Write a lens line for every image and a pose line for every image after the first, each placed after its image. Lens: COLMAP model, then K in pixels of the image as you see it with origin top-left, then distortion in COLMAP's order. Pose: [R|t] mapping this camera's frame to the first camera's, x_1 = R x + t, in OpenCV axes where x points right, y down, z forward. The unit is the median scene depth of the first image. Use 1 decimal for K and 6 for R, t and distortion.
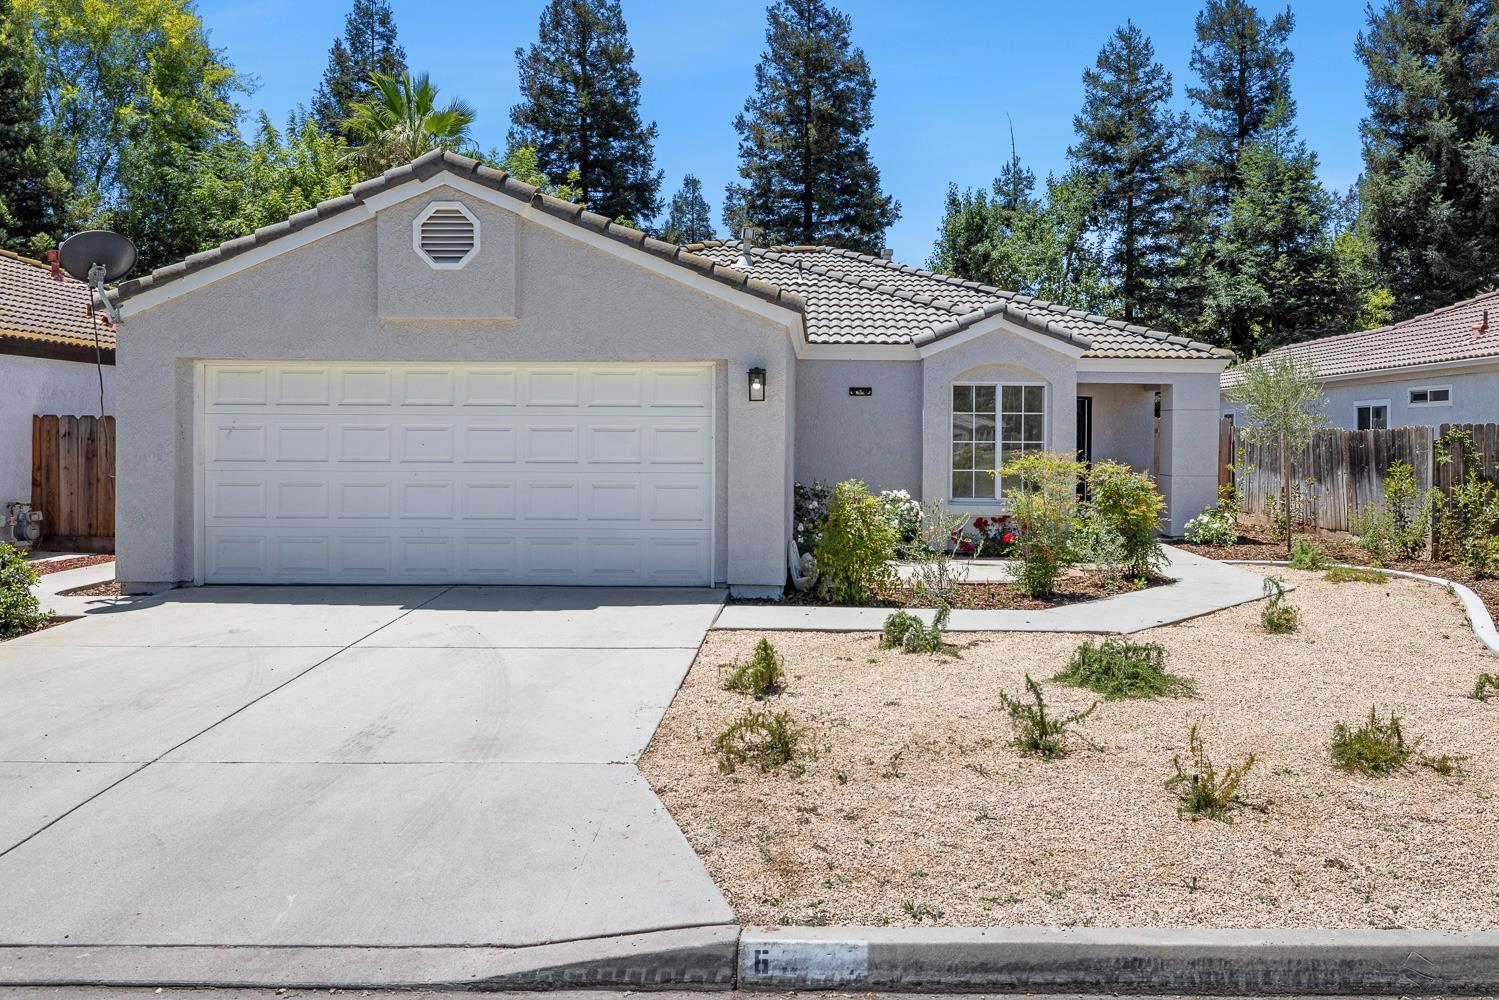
lens RADIAL K [[1215.2, 0, 811.2], [0, 1215.2, 468.3], [0, 0, 1]] dist [-0.003188, 0.004278]
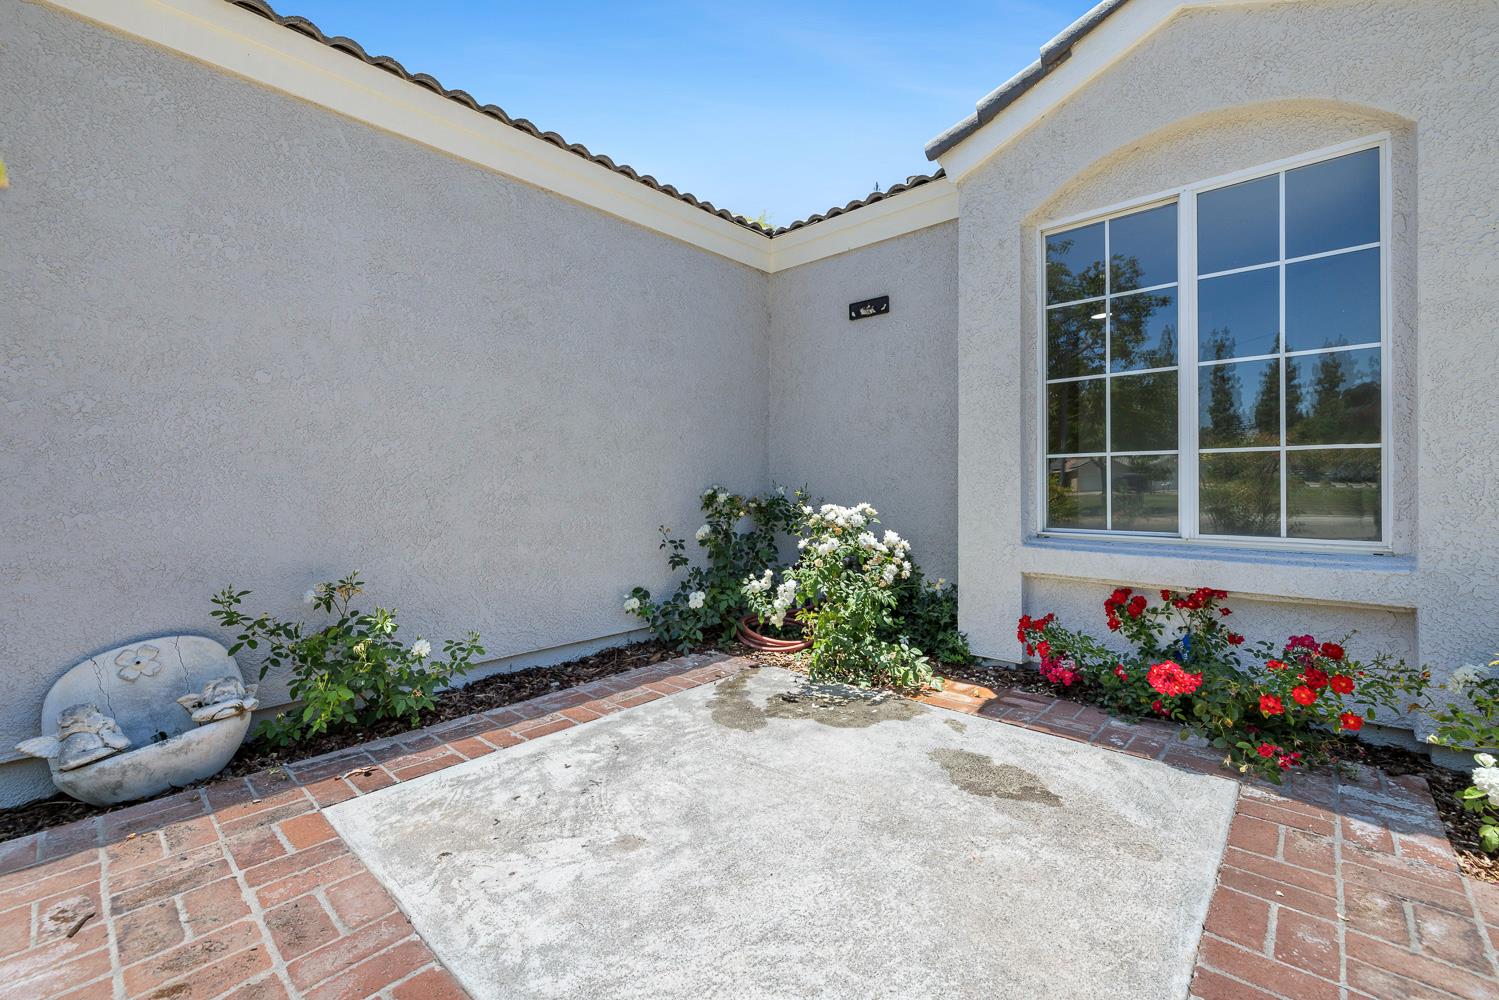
lens RADIAL K [[632.2, 0, 749.8], [0, 632.2, 487.2], [0, 0, 1]] dist [0.002181, -0.000025]
pose [[0.739053, -0.007286, -0.673608, 0.155204], [-0.008308, 0.999767, -0.019929, 0.013808], [0.673597, 0.020325, 0.738820, 0.673113]]
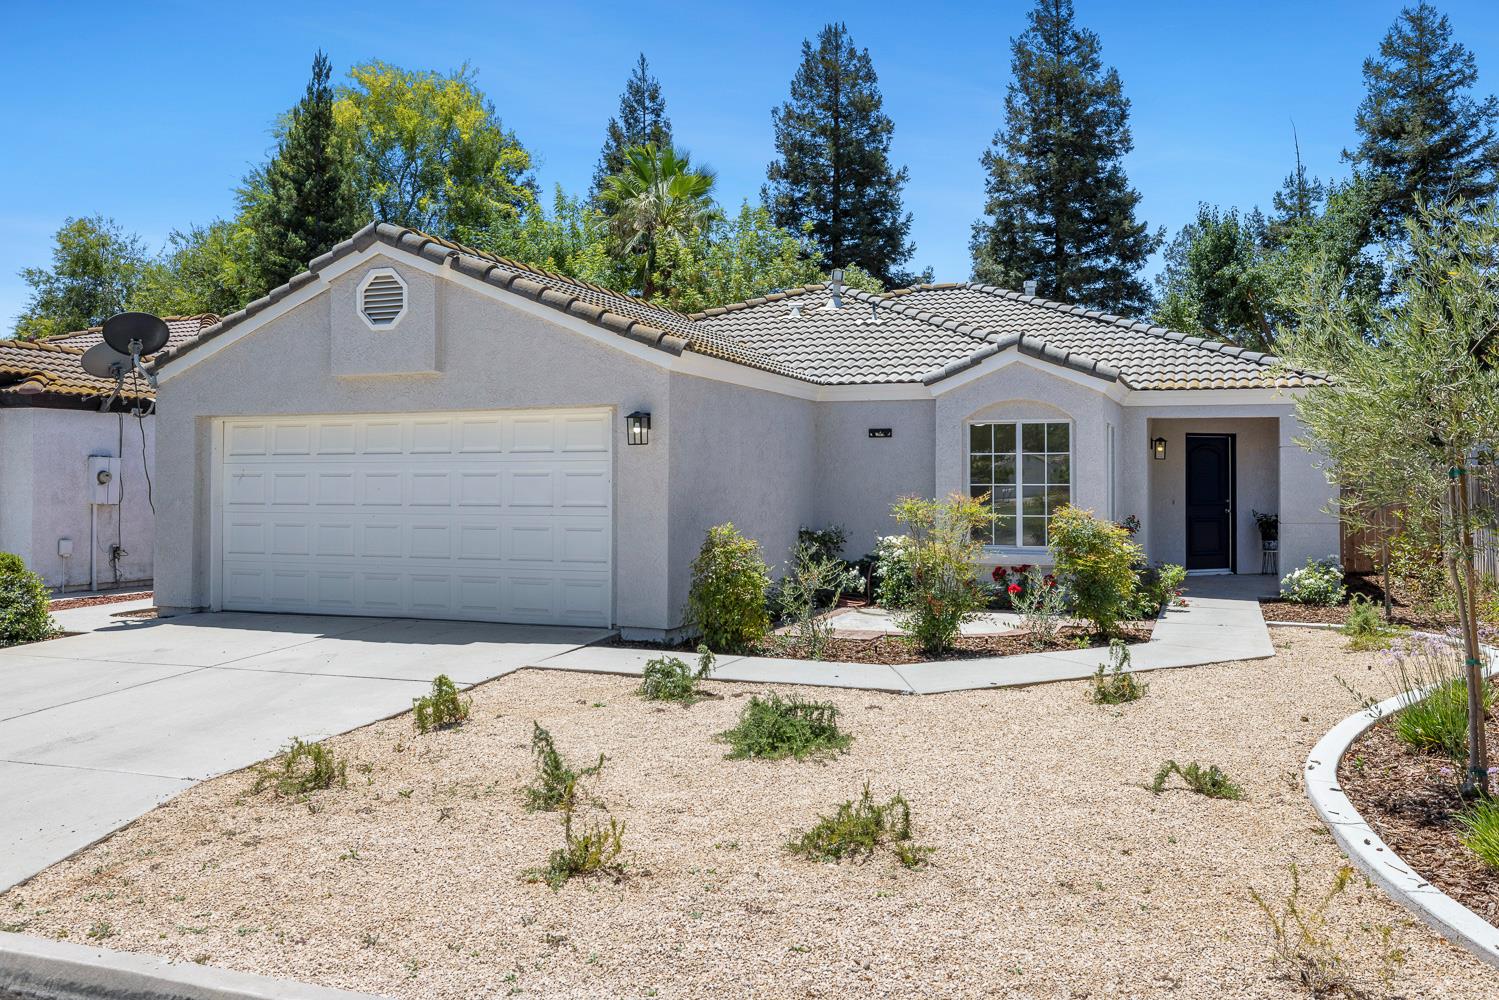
lens RADIAL K [[1227.1, 0, 749.5], [0, 1227.1, 480.5], [0, 0, 1]] dist [0.002139, 0.000311]
pose [[0.937606, -0.005883, -0.347649, 0.243565], [-0.003731, 0.999629, -0.026980, 0.000814], [0.347679, 0.026593, 0.937237, 0.047103]]
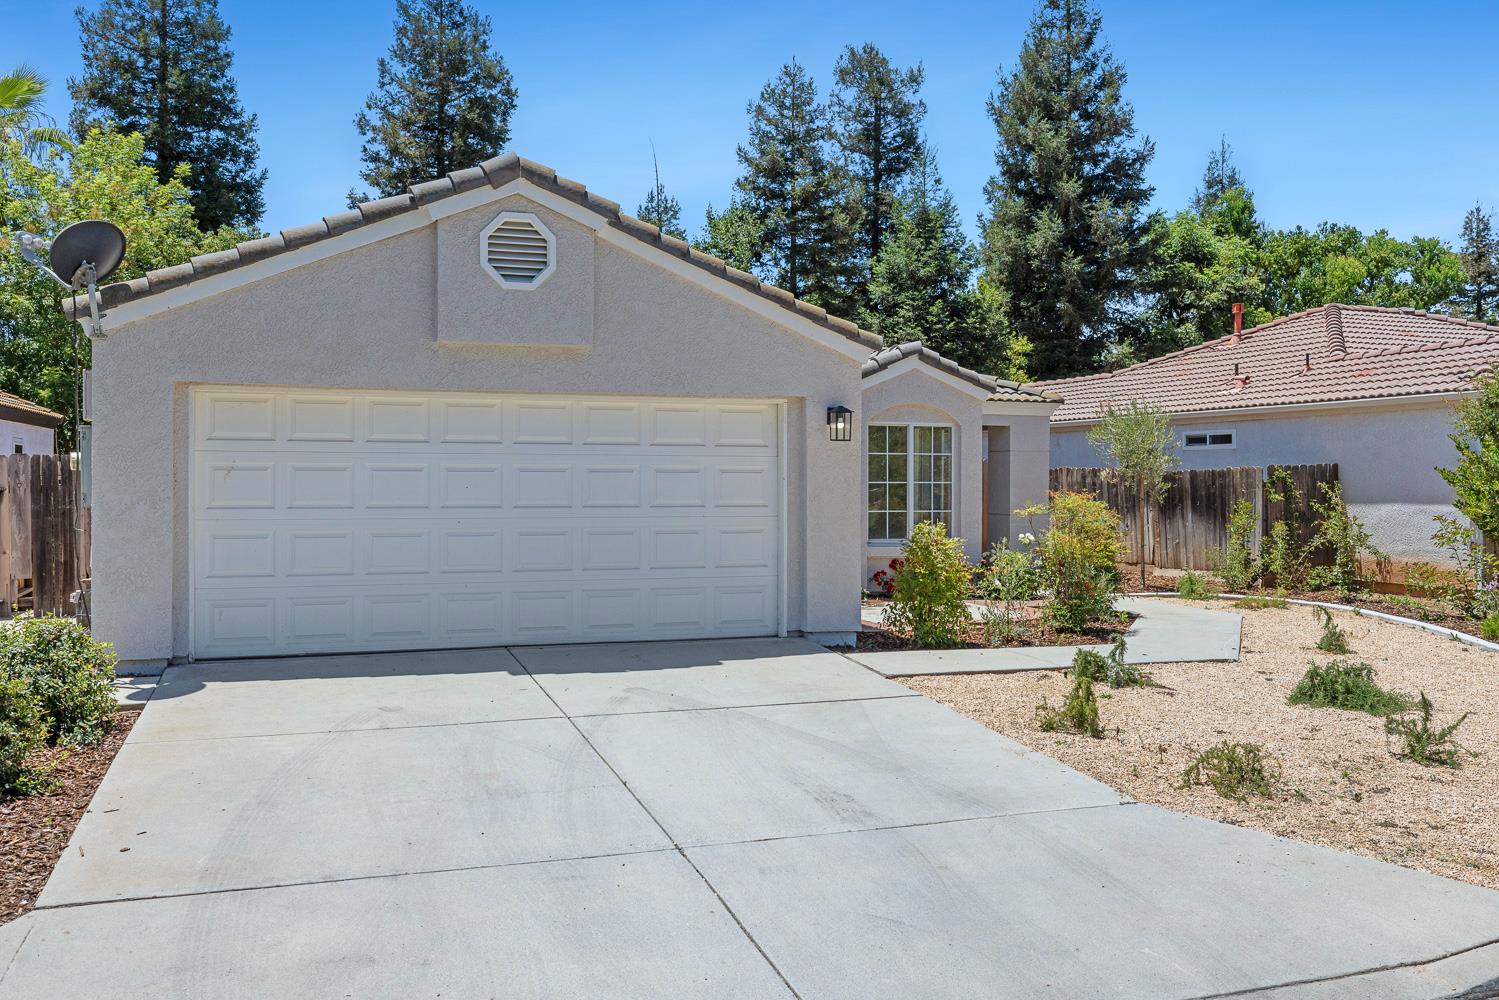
lens RADIAL K [[1303.3, 0, 749.5], [0, 1303.3, 500.0], [0, 0, 1]] dist [0.001598, 0.005793]
pose [[0.940503, -0.007506, 0.339702, -0.284762], [0.010288, 0.999927, -0.006389, -0.001560], [-0.339629, 0.009503, 0.940512, 0.031396]]
